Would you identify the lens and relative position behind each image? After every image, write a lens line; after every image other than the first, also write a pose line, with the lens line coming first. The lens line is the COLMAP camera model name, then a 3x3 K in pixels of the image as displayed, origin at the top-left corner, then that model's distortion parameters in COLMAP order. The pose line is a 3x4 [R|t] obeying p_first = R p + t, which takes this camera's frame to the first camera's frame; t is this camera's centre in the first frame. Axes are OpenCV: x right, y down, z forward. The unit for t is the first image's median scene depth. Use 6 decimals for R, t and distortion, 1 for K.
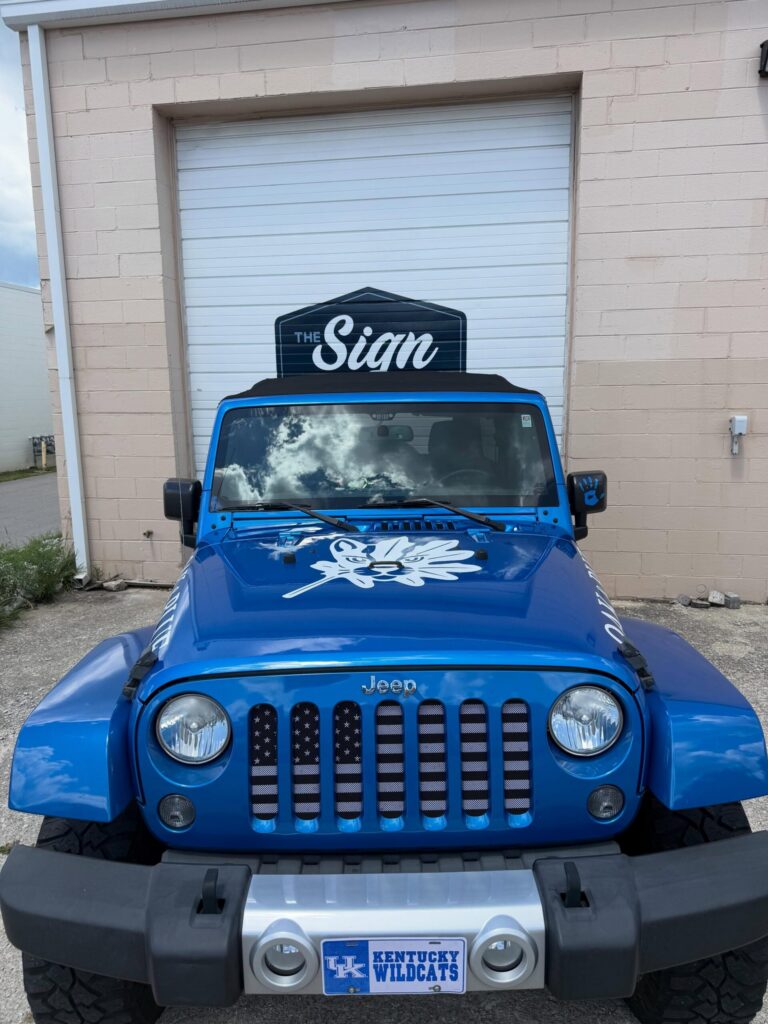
lens RADIAL K [[746.2, 0, 384.0], [0, 746.2, 512.0], [0, 0, 1]] dist [0.113044, -0.186342]
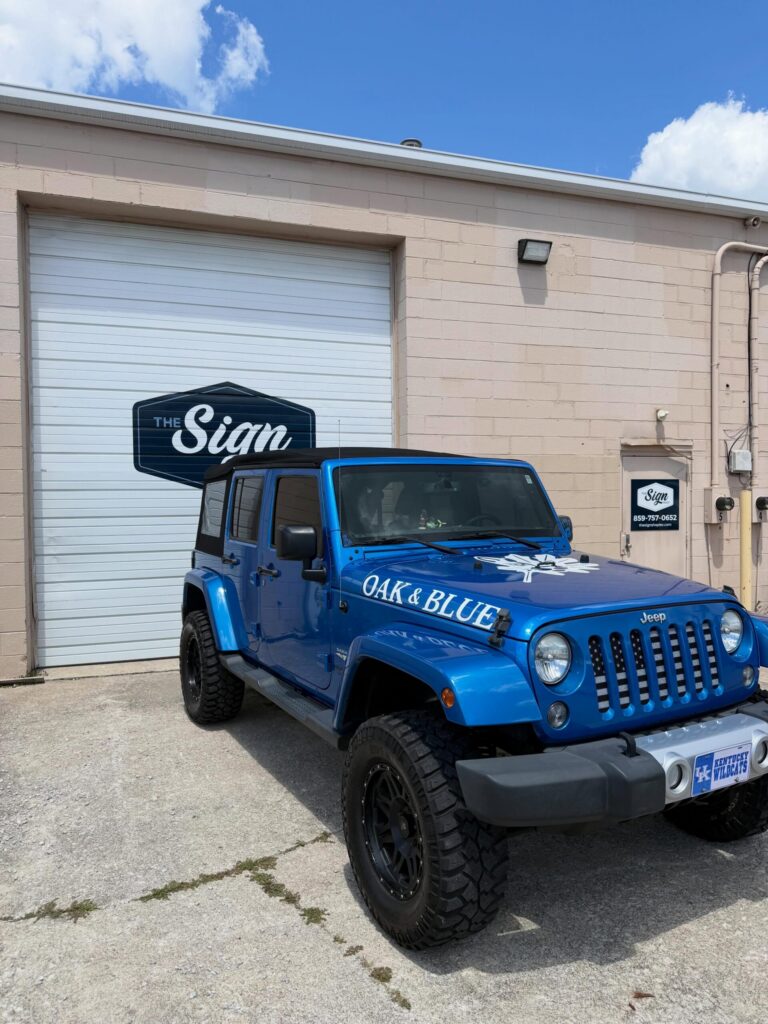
lens RADIAL K [[746.2, 0, 384.0], [0, 746.2, 512.0], [0, 0, 1]] dist [0.113044, -0.186342]
pose [[0.876283, -0.003139, 0.481787, -0.355796], [0.071649, 0.989709, -0.123867, 0.046102], [-0.476440, 0.143062, 0.867490, -0.046267]]
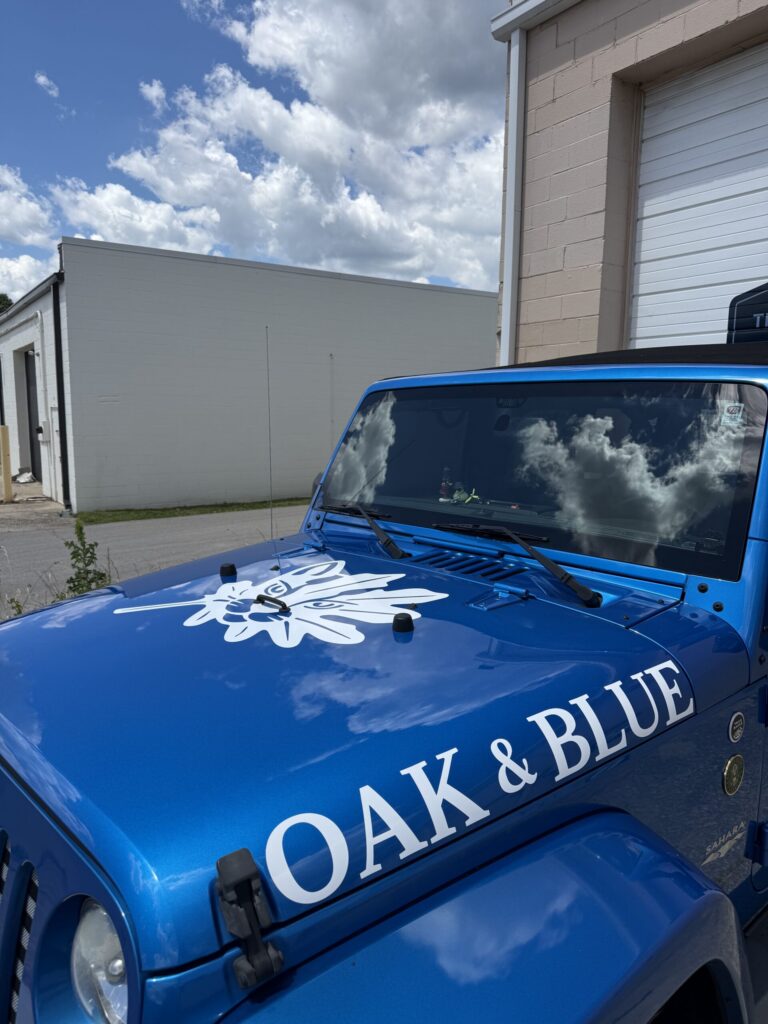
lens RADIAL K [[736.4, 0, 353.8], [0, 736.4, 513.4], [0, 0, 1]] dist [-0.005219, -0.006369]
pose [[0.661118, 0.126826, -0.739485, 0.196648], [-0.136744, 0.989470, 0.047447, -0.019107], [0.737715, 0.069752, 0.671499, 0.218943]]
